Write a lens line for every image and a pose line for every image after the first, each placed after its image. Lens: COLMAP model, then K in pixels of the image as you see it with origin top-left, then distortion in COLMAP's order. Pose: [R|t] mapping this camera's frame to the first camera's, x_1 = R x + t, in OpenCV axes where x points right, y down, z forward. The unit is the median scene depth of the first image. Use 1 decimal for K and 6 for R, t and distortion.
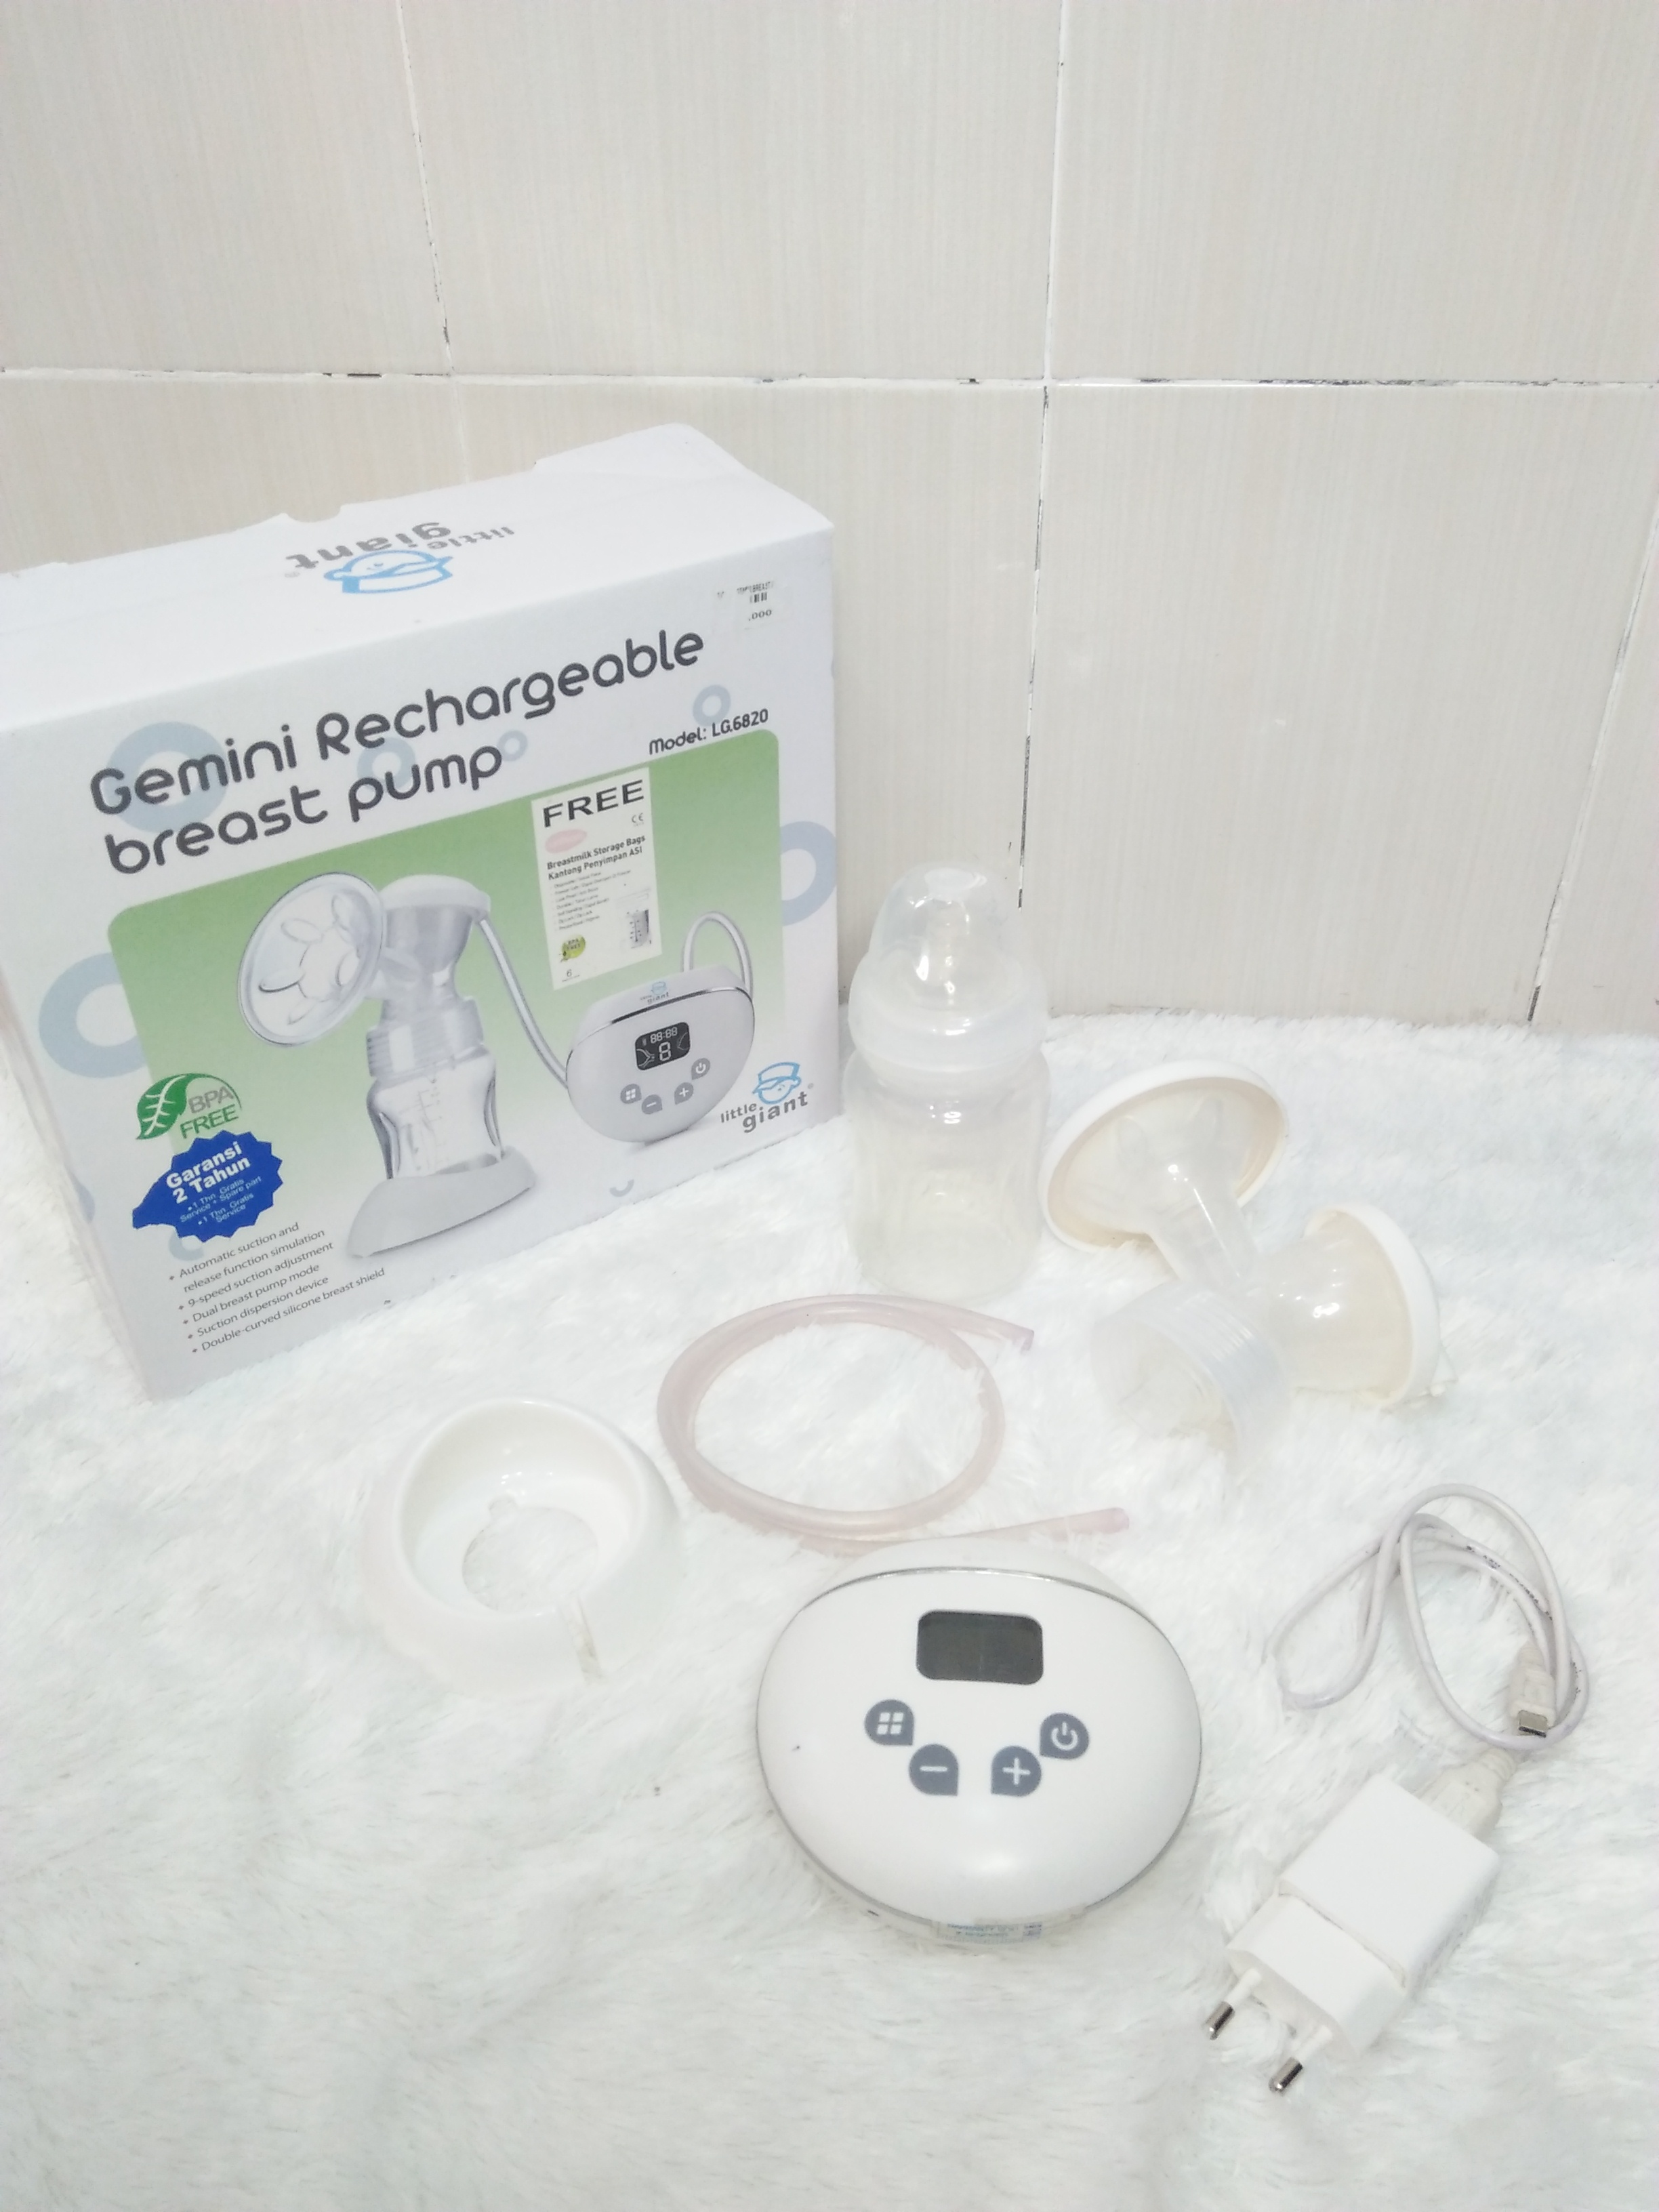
lens RADIAL K [[1816.4, 0, 829.5], [0, 1816.4, 1106.0], [0, 0, 1]] dist [0.064480, -0.099756]
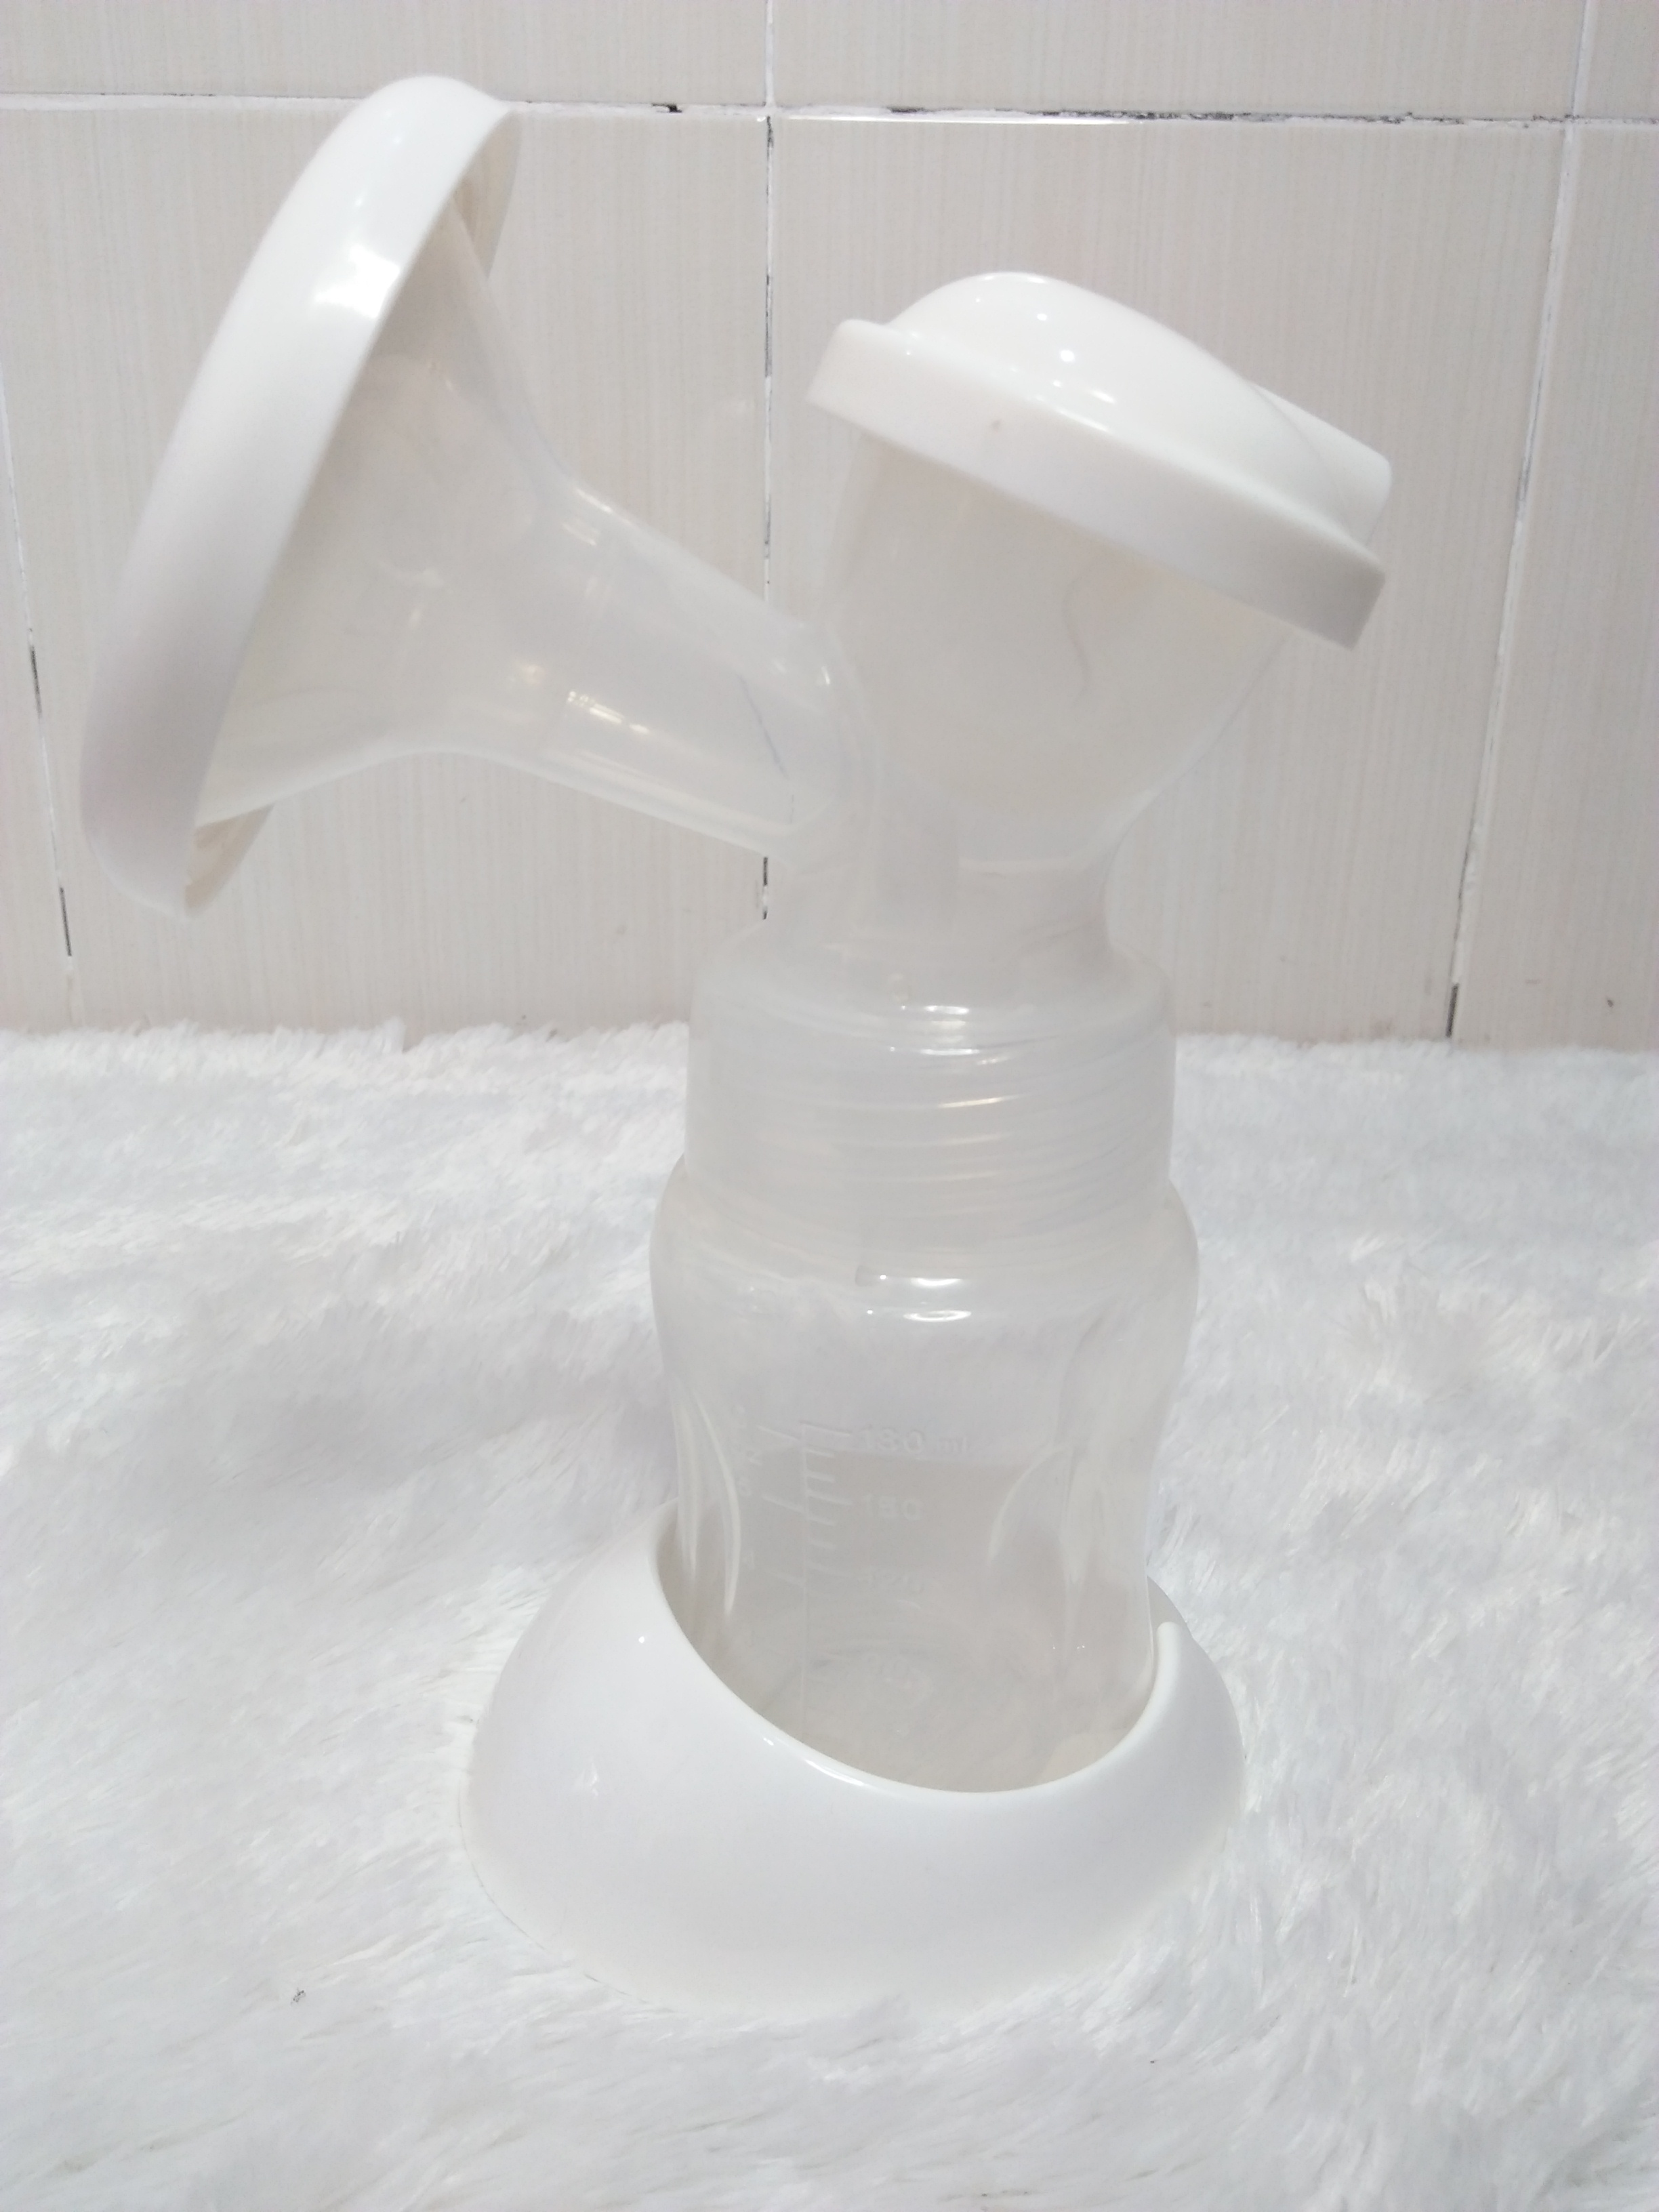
lens RADIAL K [[1816.4, 0, 829.5], [0, 1816.4, 1106.0], [0, 0, 1]] dist [0.064480, -0.099756]
pose [[0.992016, -0.003593, 0.126058, 0.044194], [0.041254, 0.953842, -0.297463, 0.222780], [-0.119170, 0.300289, 0.946375, 0.387560]]
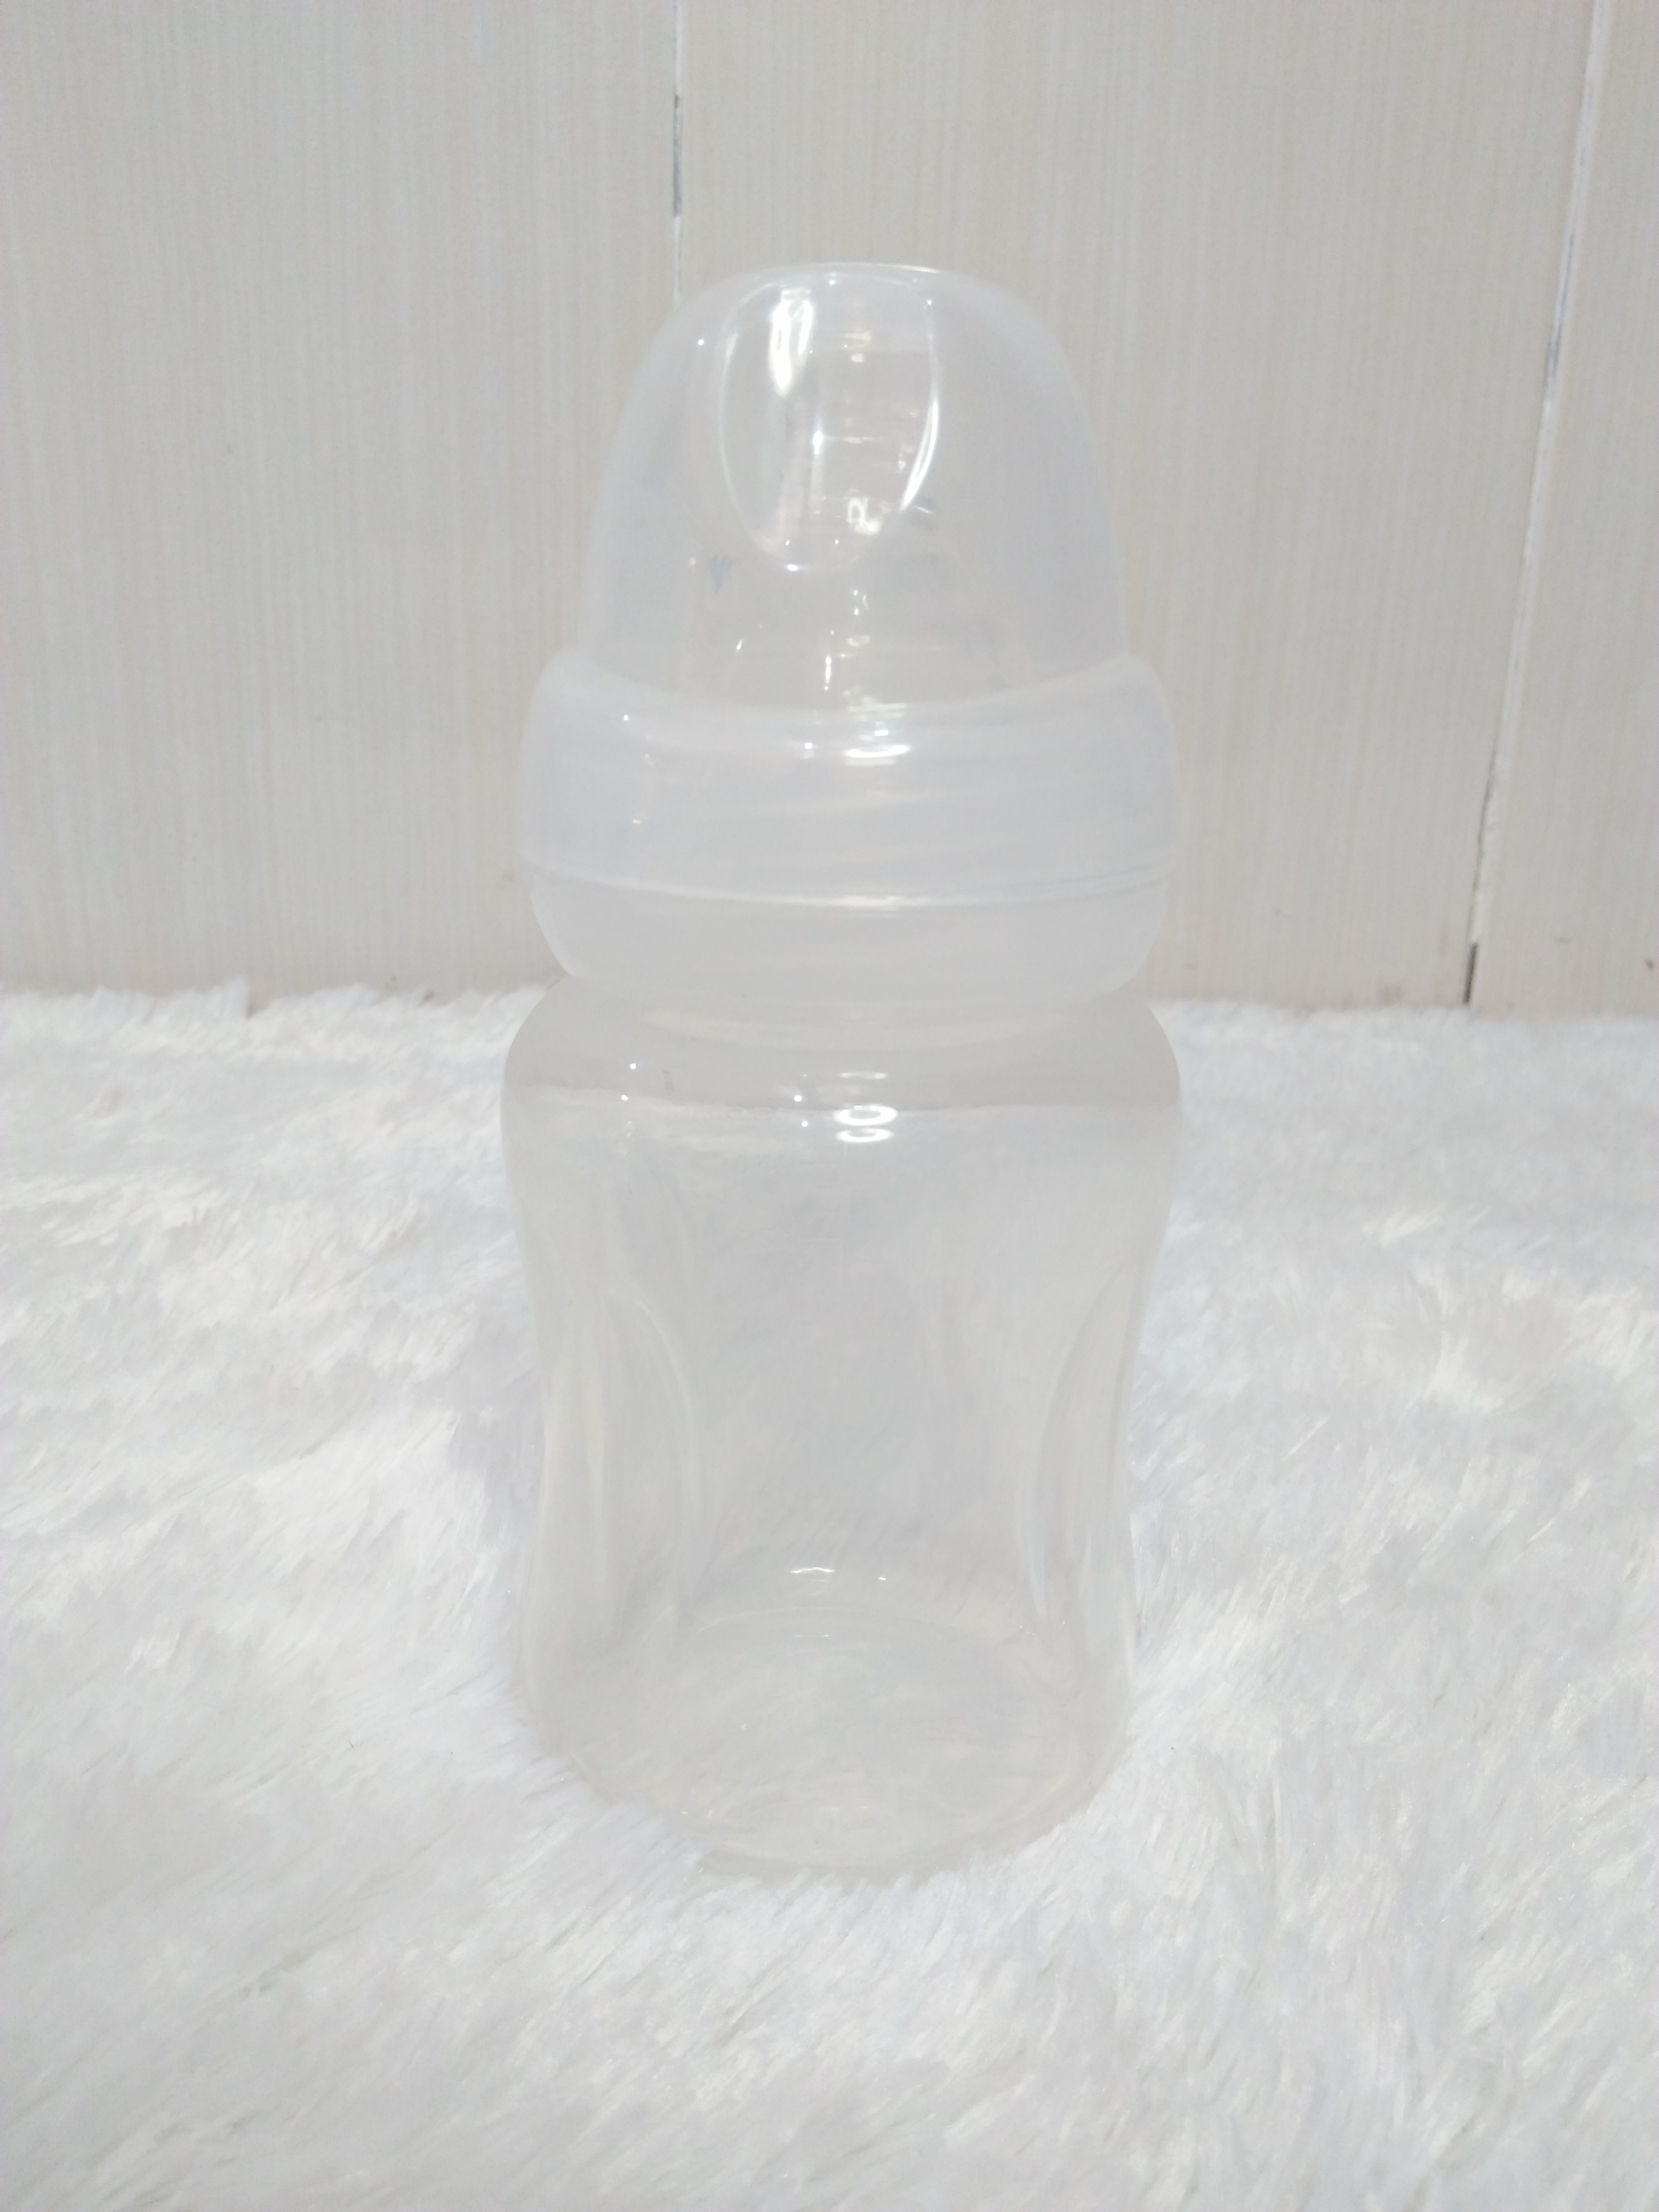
lens RADIAL K [[1827.3, 0, 829.5], [0, 1827.3, 1106.0], [0, 0, 1]] dist [0.039765, -0.067237]
pose [[0.988006, -0.000613, 0.154413, 0.069092], [0.050550, 0.946174, -0.319688, 0.213773], [-0.145905, 0.323659, 0.934856, 0.508830]]
